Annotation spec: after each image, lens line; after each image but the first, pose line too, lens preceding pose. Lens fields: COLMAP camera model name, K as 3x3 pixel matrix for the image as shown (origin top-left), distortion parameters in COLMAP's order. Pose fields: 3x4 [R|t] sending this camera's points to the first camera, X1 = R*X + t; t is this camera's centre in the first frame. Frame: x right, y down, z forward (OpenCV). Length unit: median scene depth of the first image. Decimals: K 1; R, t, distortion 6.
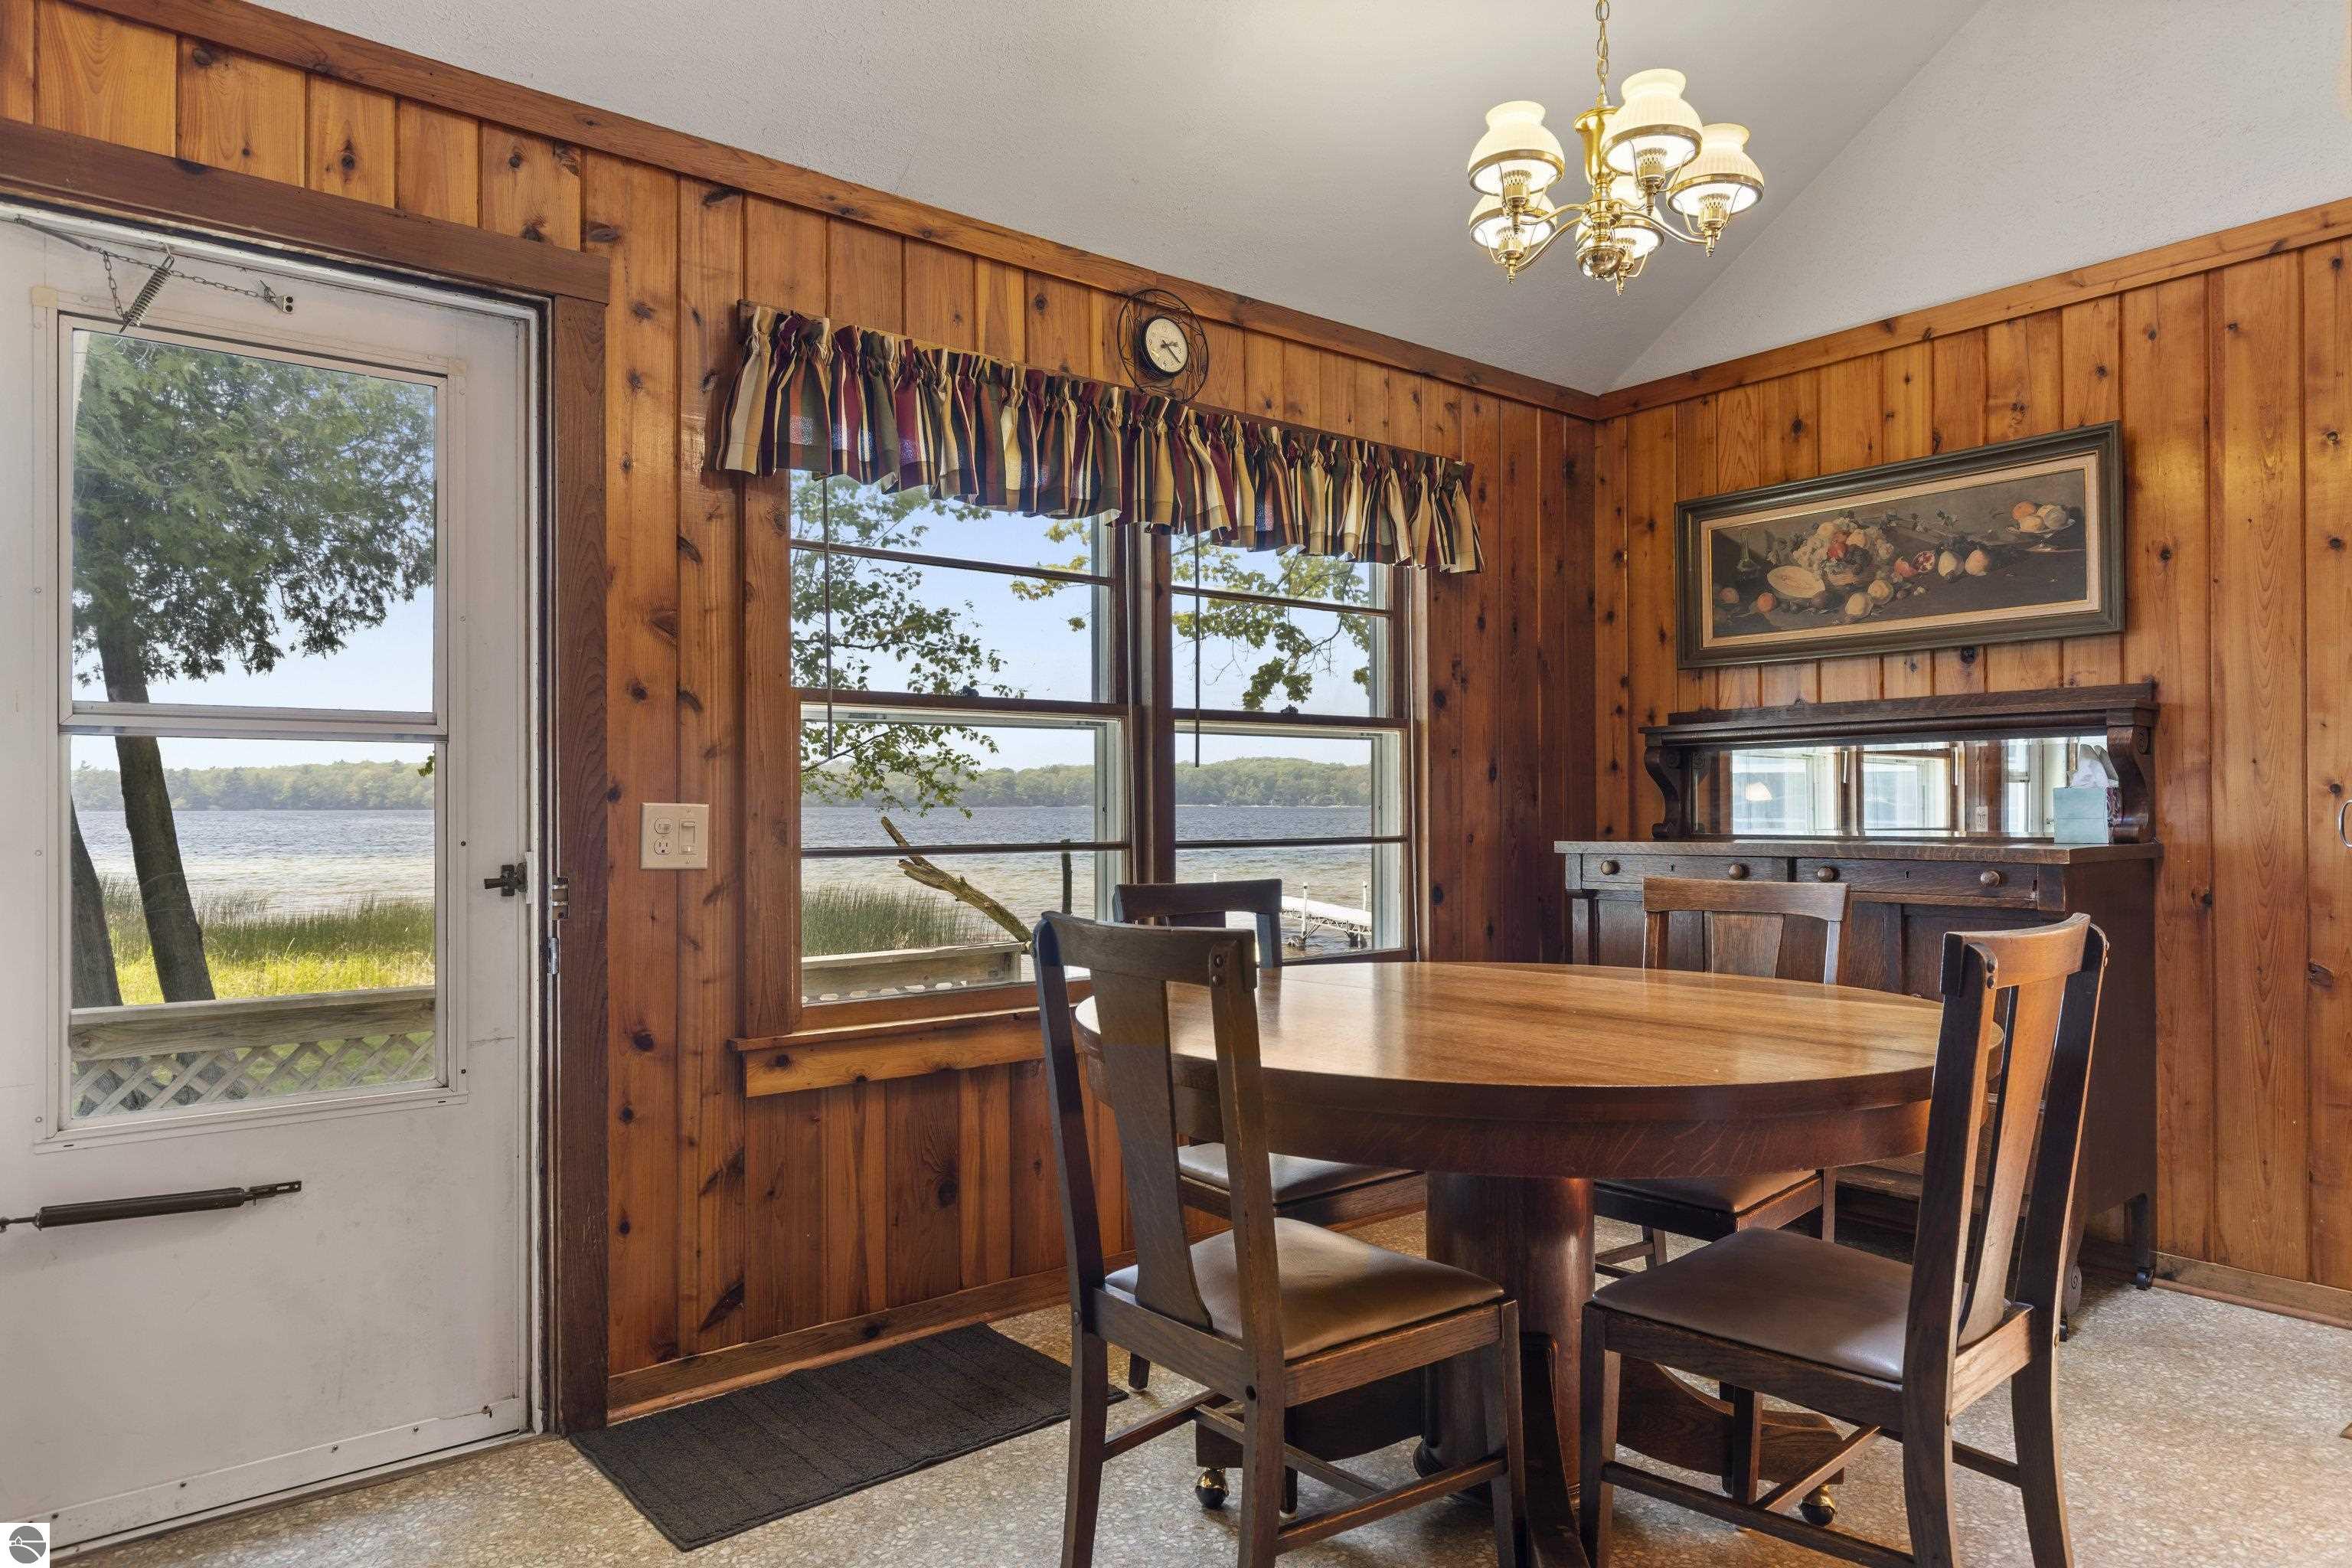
lens RADIAL K [[1433.0, 0, 1176.0], [0, 1433.0, 784.0], [0, 0, 1]] dist [-0.003267, 0.000331]
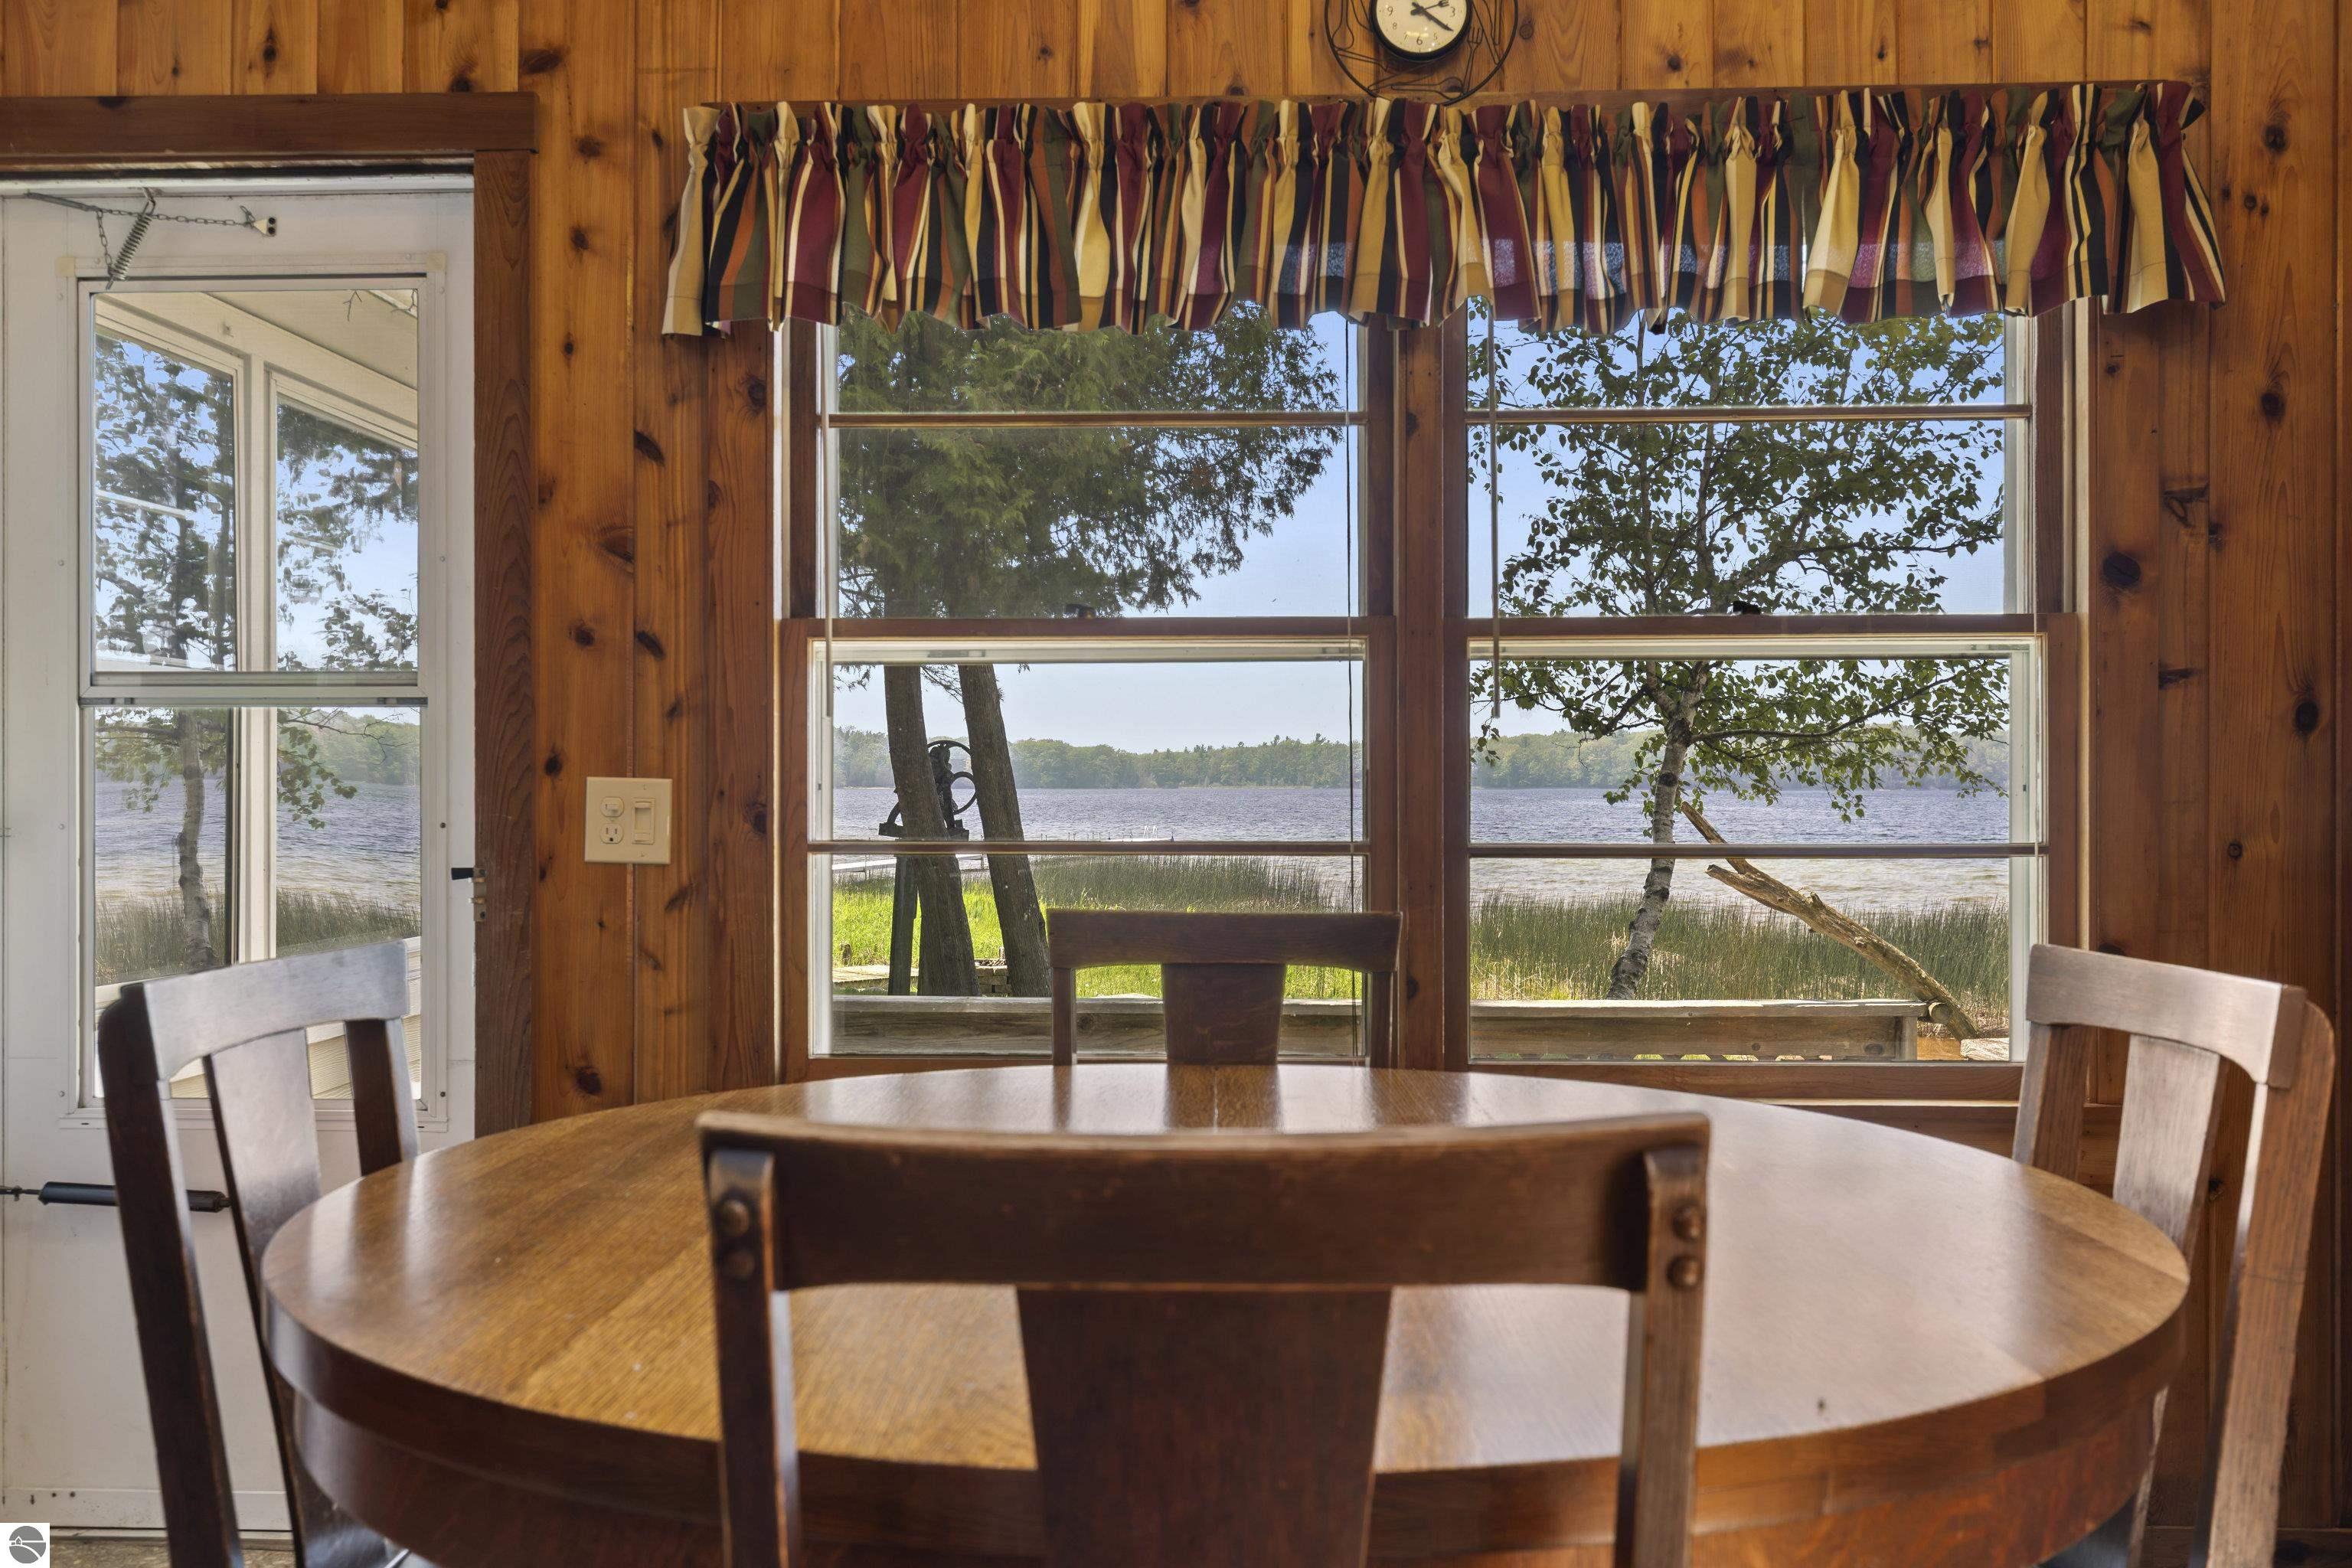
lens RADIAL K [[1934.5, 0, 1225.8], [0, 1934.5, 778.3], [0, 0, 1]] dist [0.007782, -0.007720]
pose [[0.752613, 0.000564, -0.658462, 0.573170], [0.007139, 0.999934, 0.009017, 0.006396], [0.658424, -0.011487, 0.752560, 0.421172]]
